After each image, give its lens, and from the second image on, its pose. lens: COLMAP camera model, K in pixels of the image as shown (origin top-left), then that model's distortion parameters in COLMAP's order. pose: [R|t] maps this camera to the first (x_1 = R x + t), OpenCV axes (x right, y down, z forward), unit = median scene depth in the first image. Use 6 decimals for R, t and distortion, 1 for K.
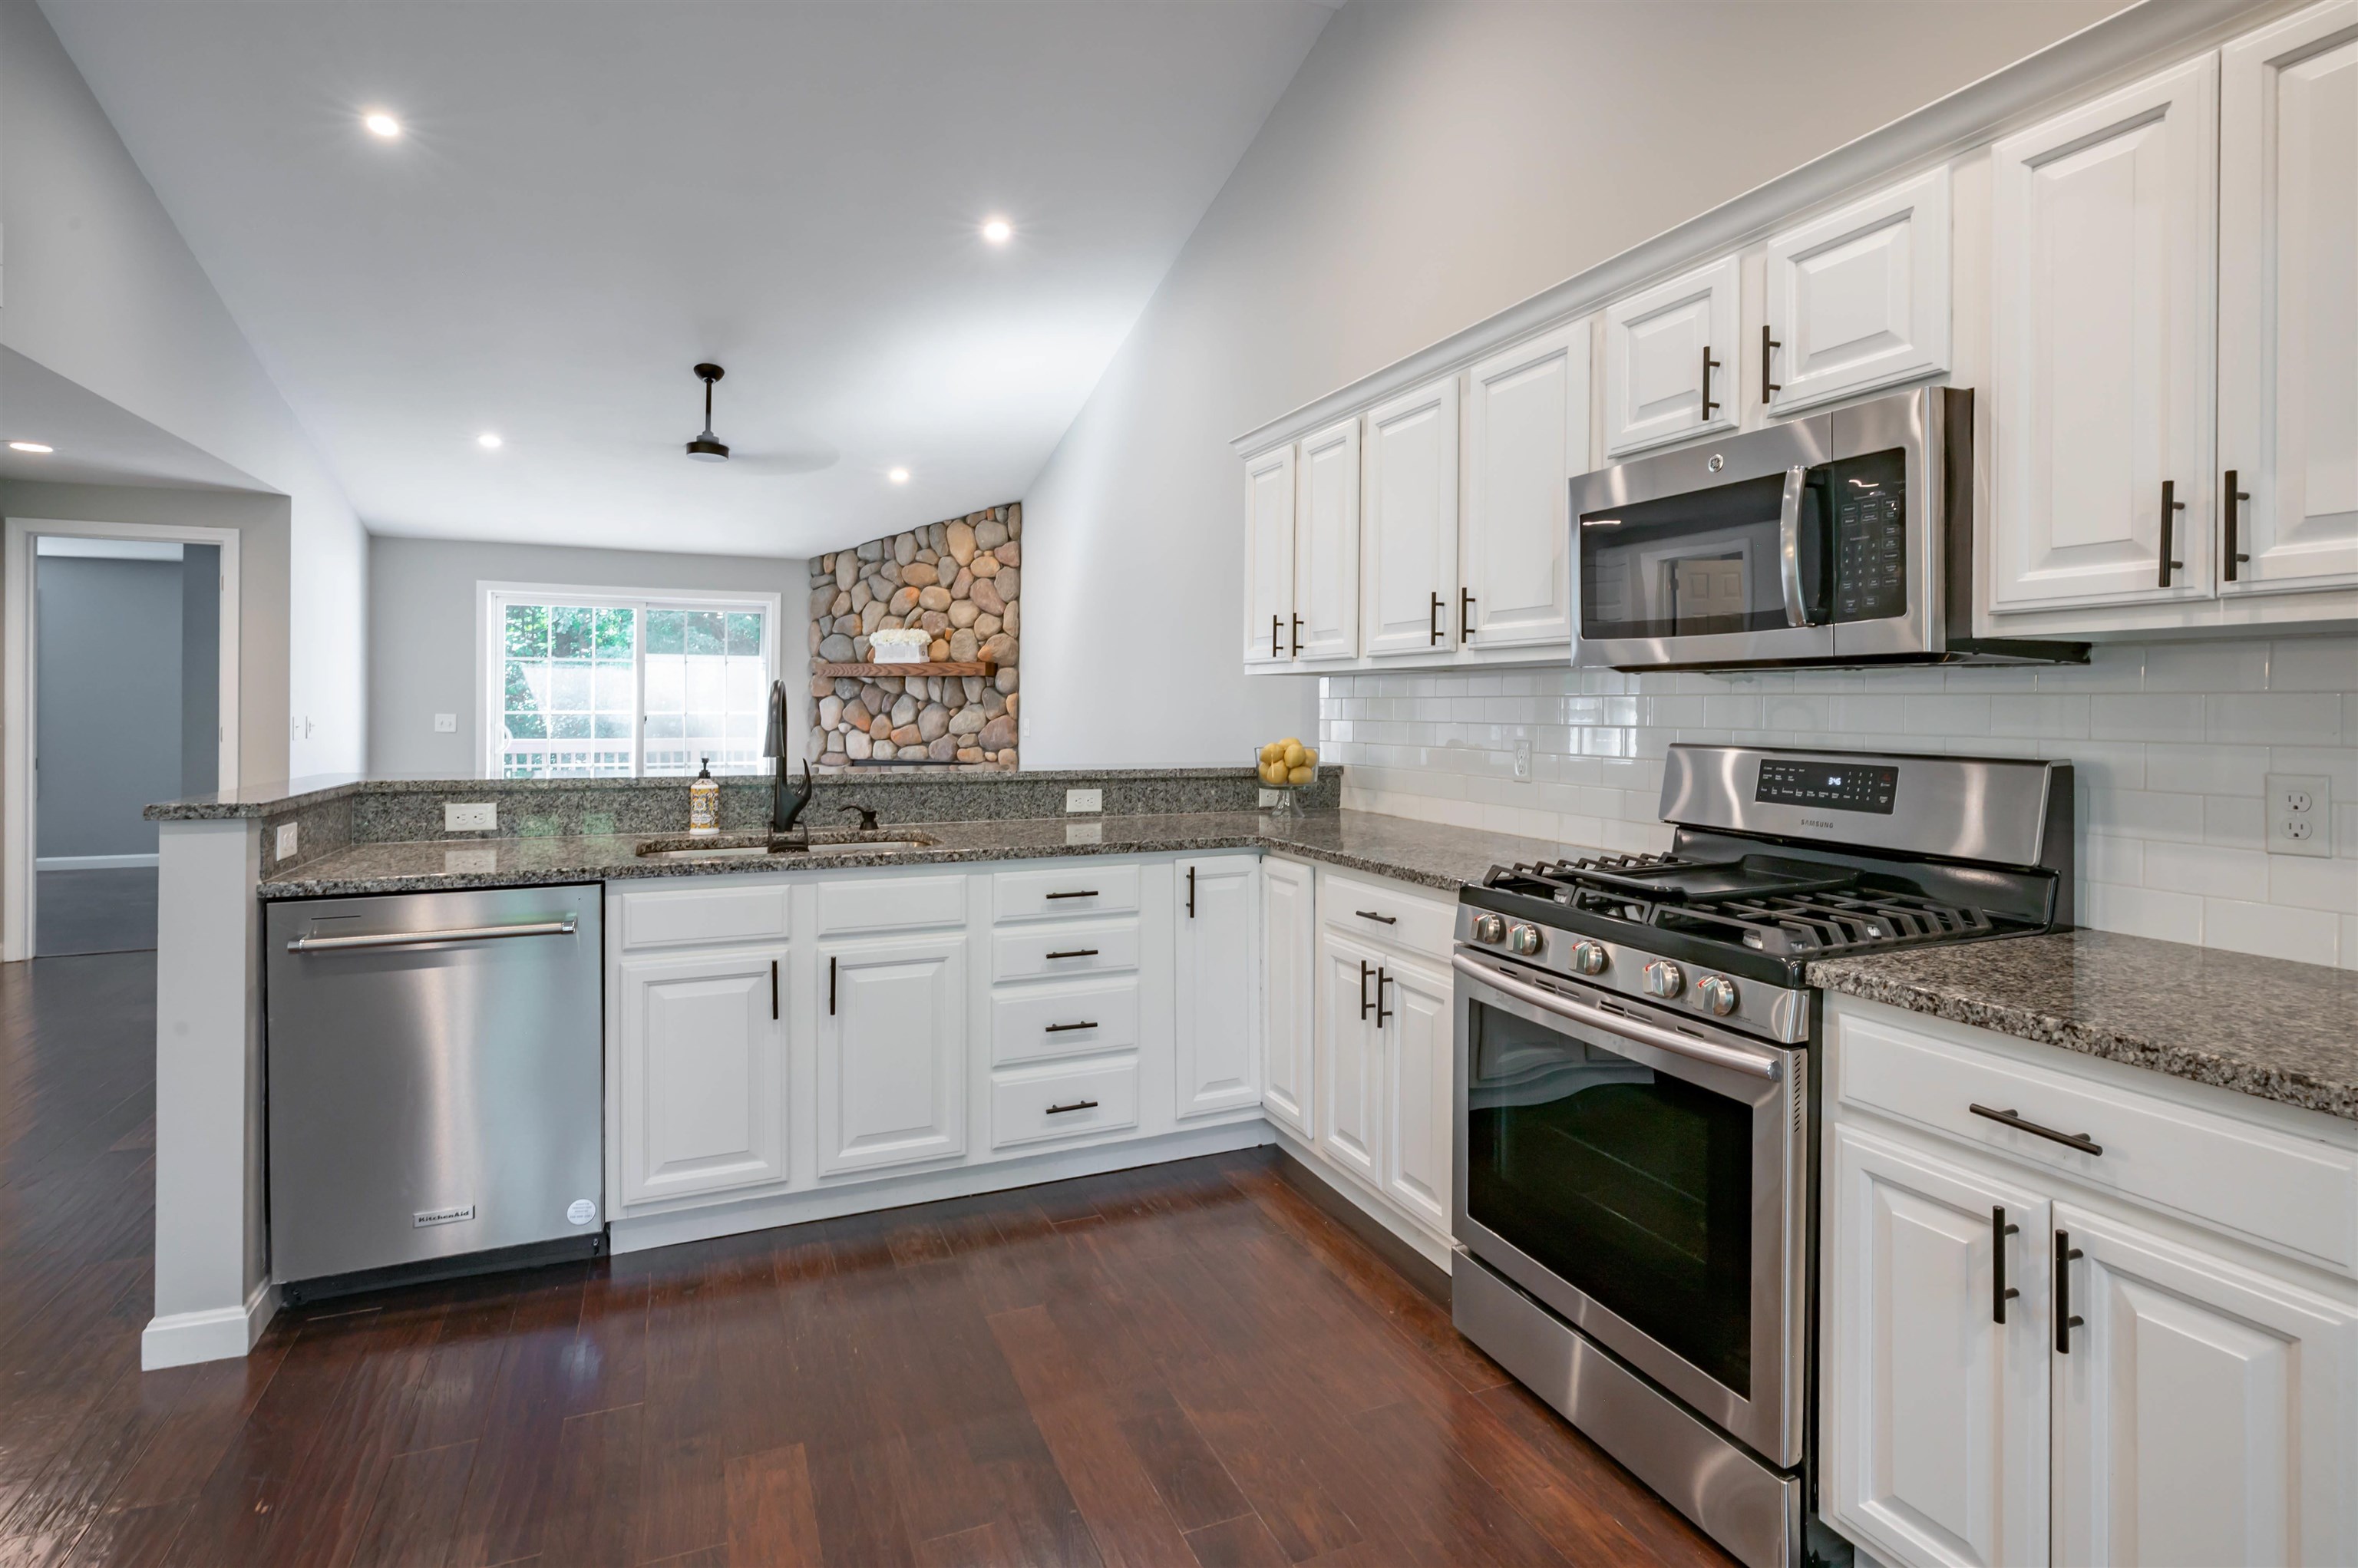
lens RADIAL K [[1144.9, 0, 1142.9], [0, 1144.9, 706.7], [0, 0, 1]] dist [-0.000416, 0.000449]
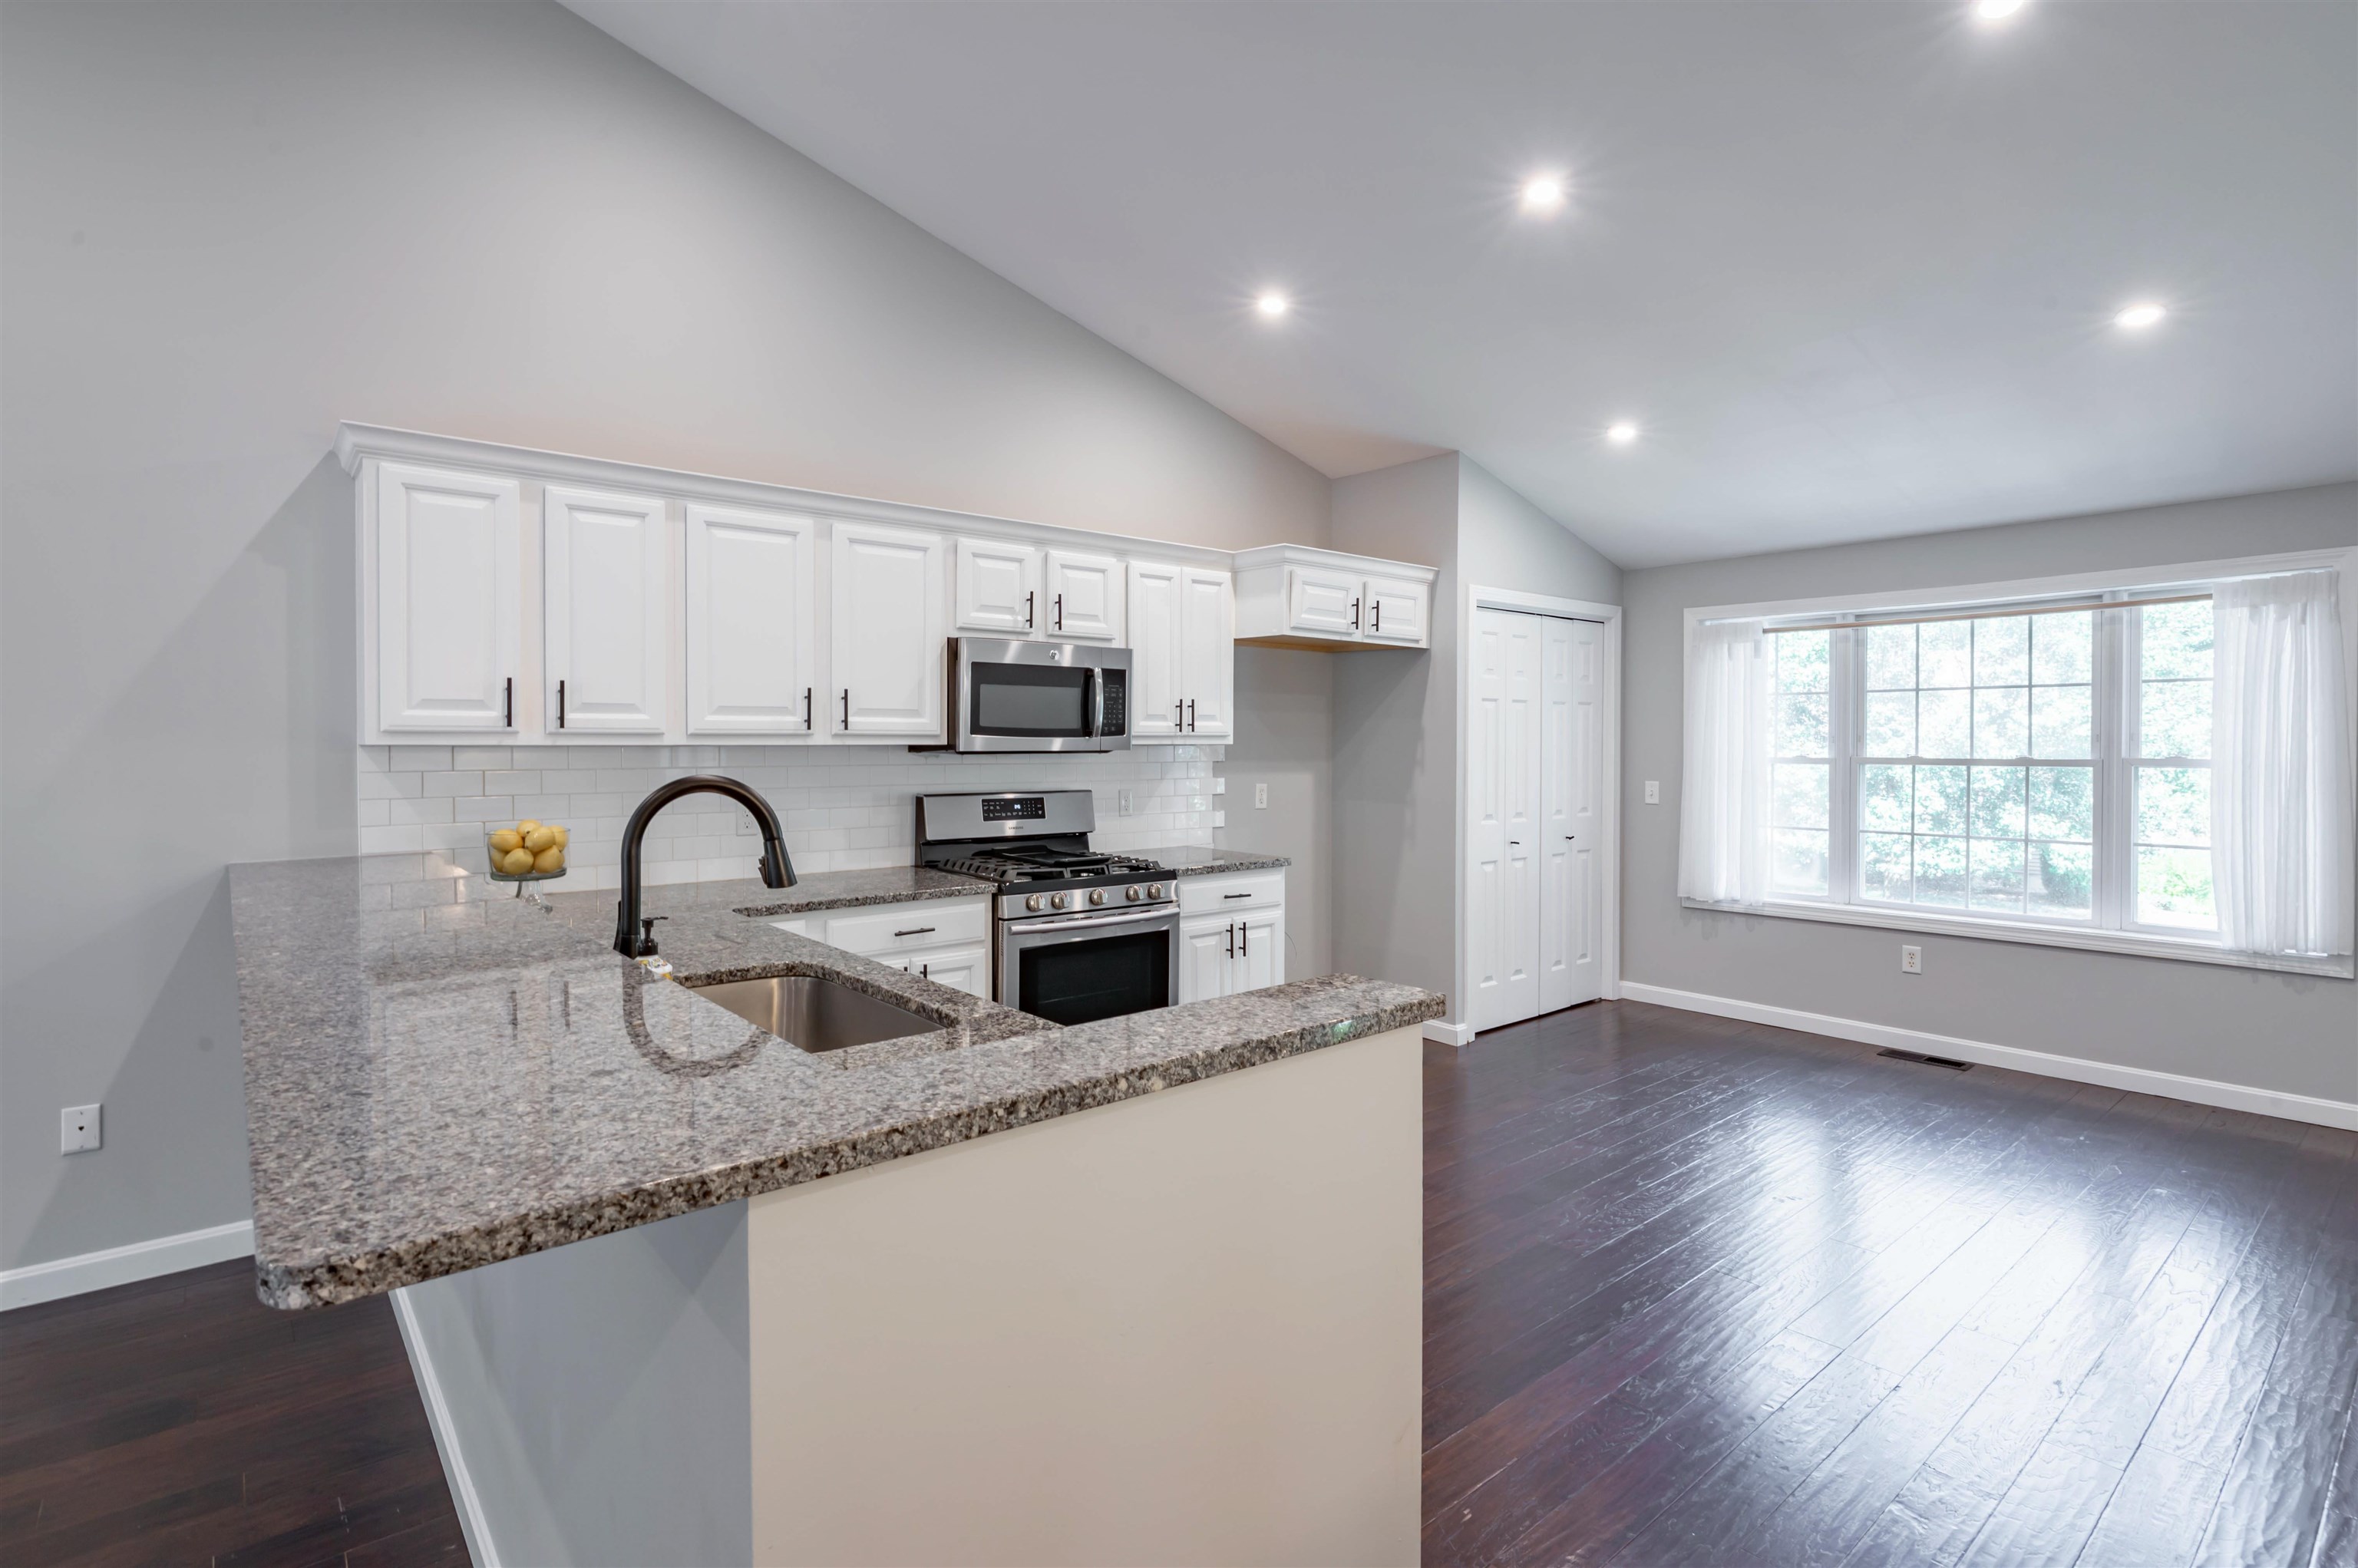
lens RADIAL K [[1122.3, 0, 1182.7], [0, 1122.3, 760.7], [0, 0, 1]] dist [-0.001743, 0.000203]
pose [[-0.306317, -0.024406, 0.951617, -0.382308], [-0.002945, 0.999691, 0.024691, -0.018712], [-0.951925, 0.004760, -0.306294, 0.358077]]
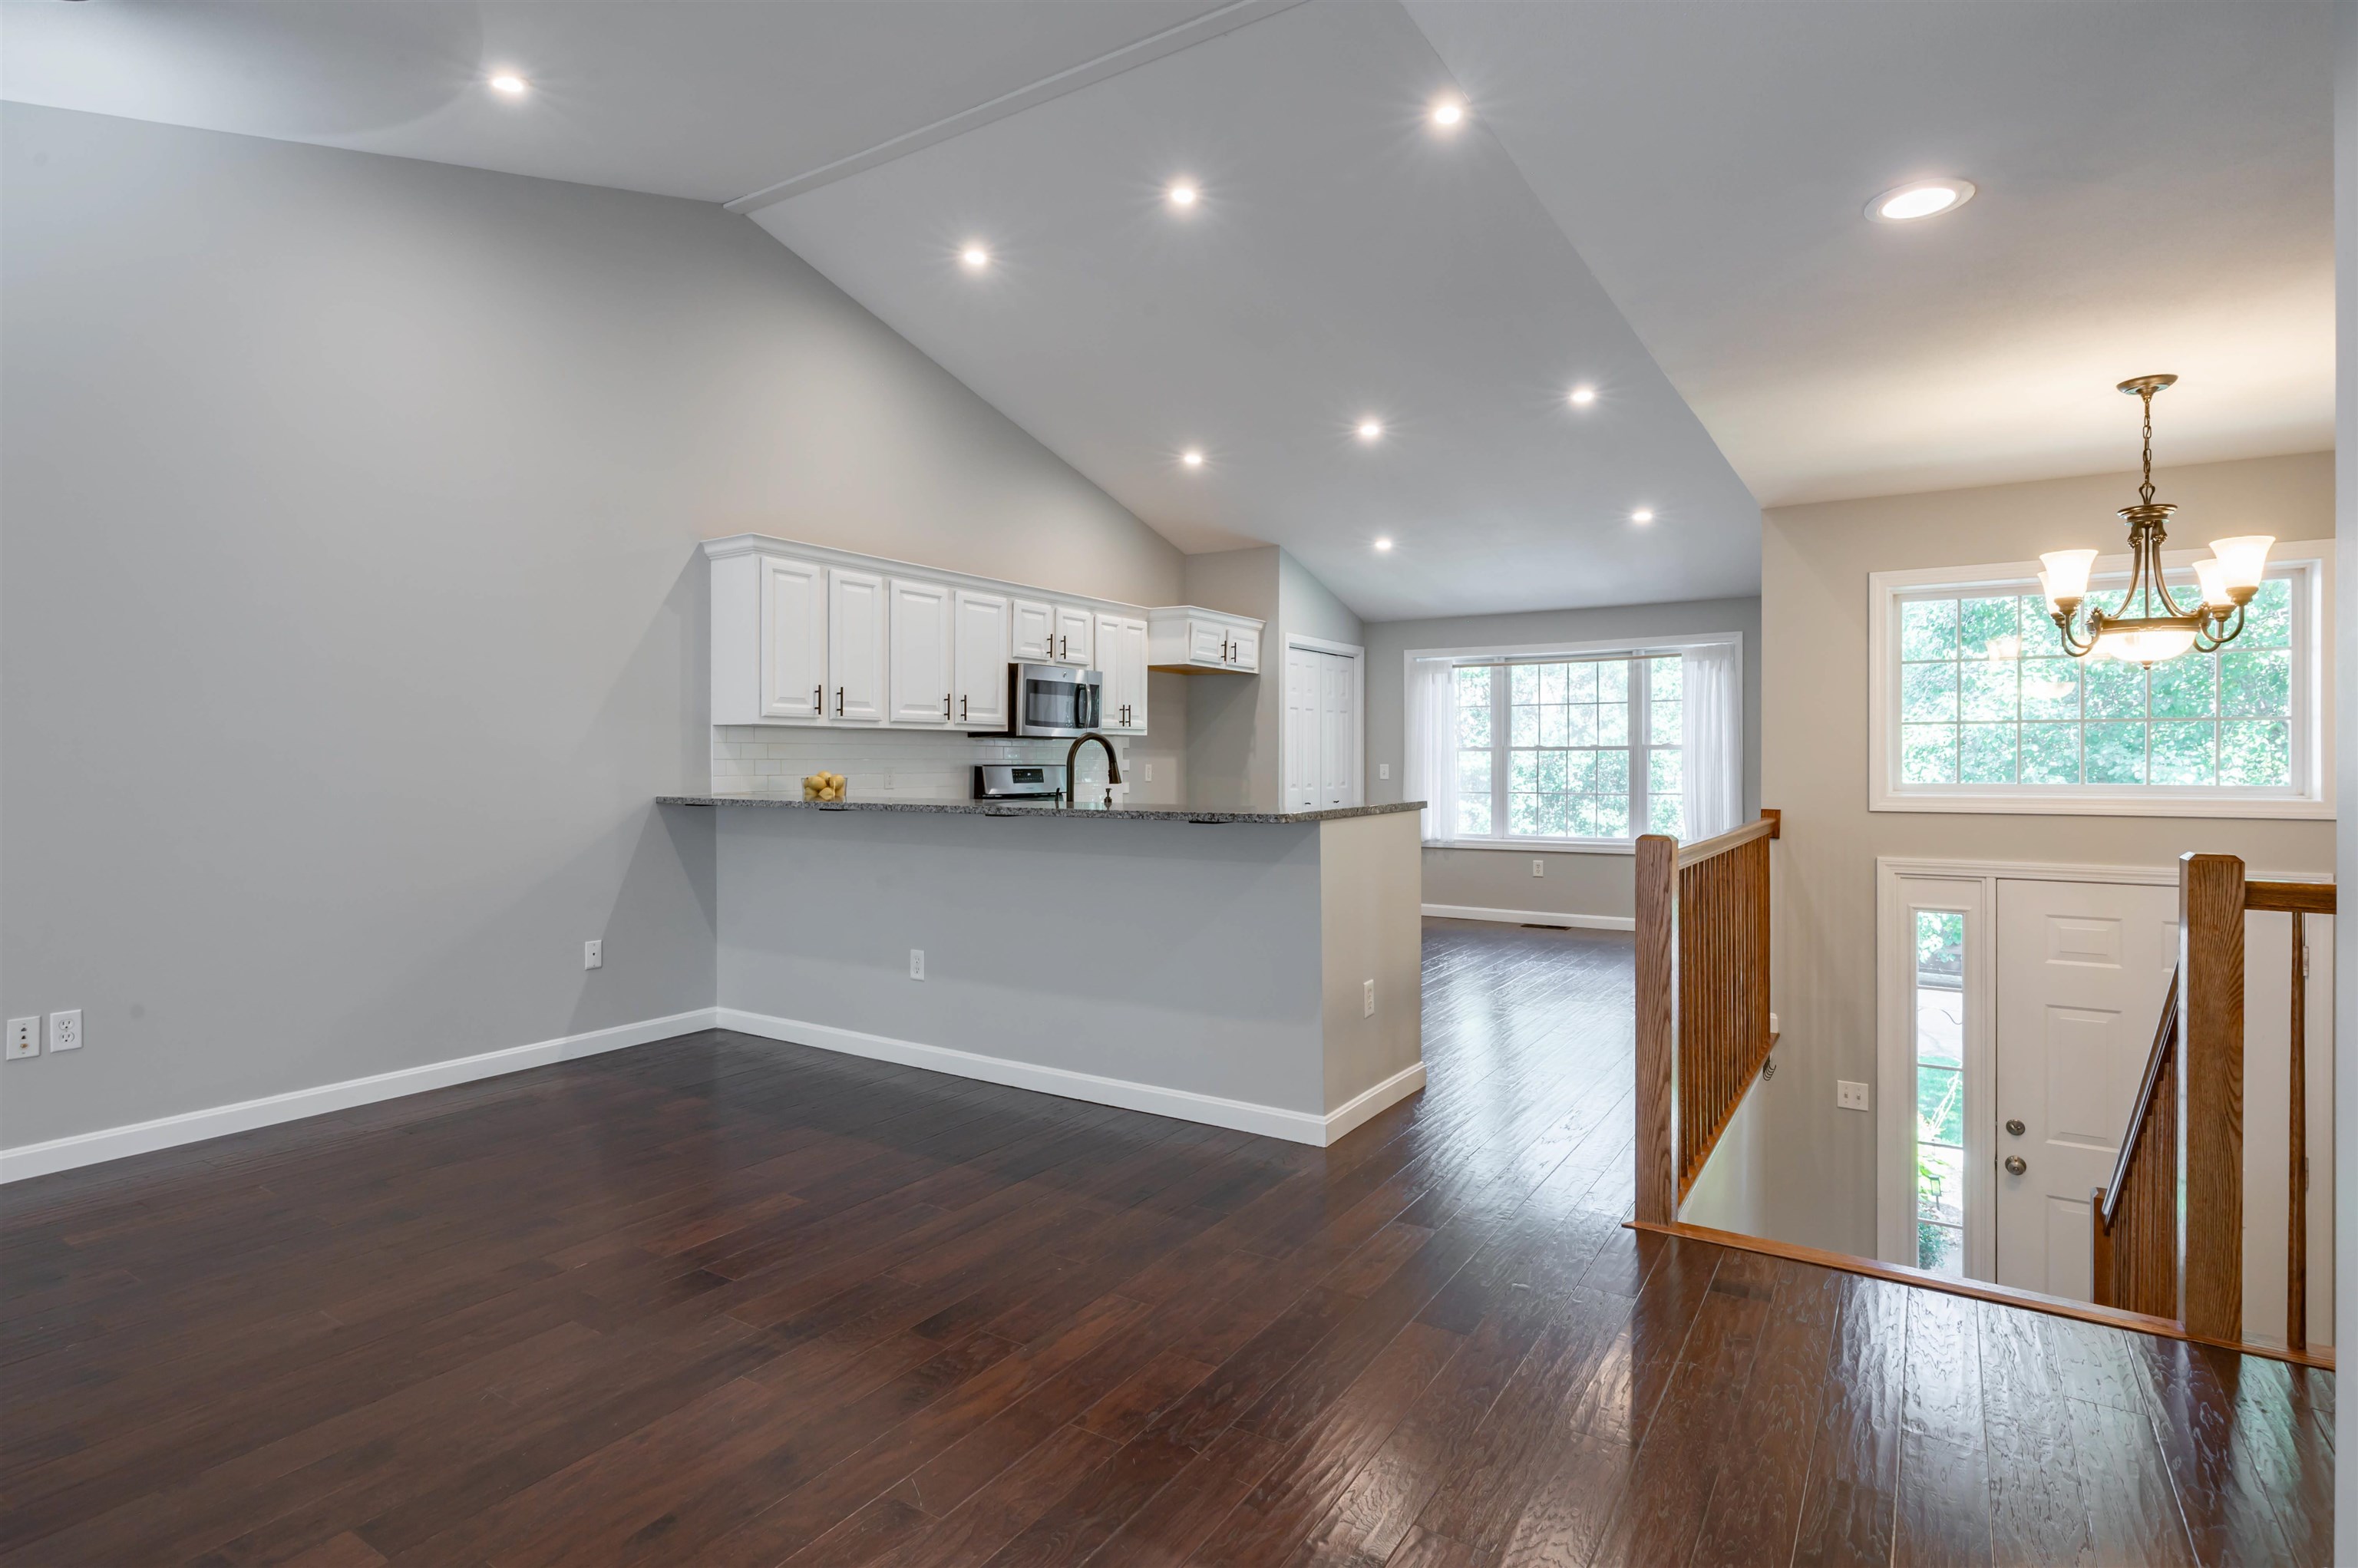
lens RADIAL K [[1181.0, 0, 1170.6], [0, 1181.0, 775.5], [0, 0, 1]] dist [-0.000670, 0.000223]
pose [[-0.572249, -0.018828, 0.819864, -0.612038], [-0.003445, 0.999783, 0.020556, 0.000034], [-0.820073, 0.008939, -0.572189, 0.680623]]
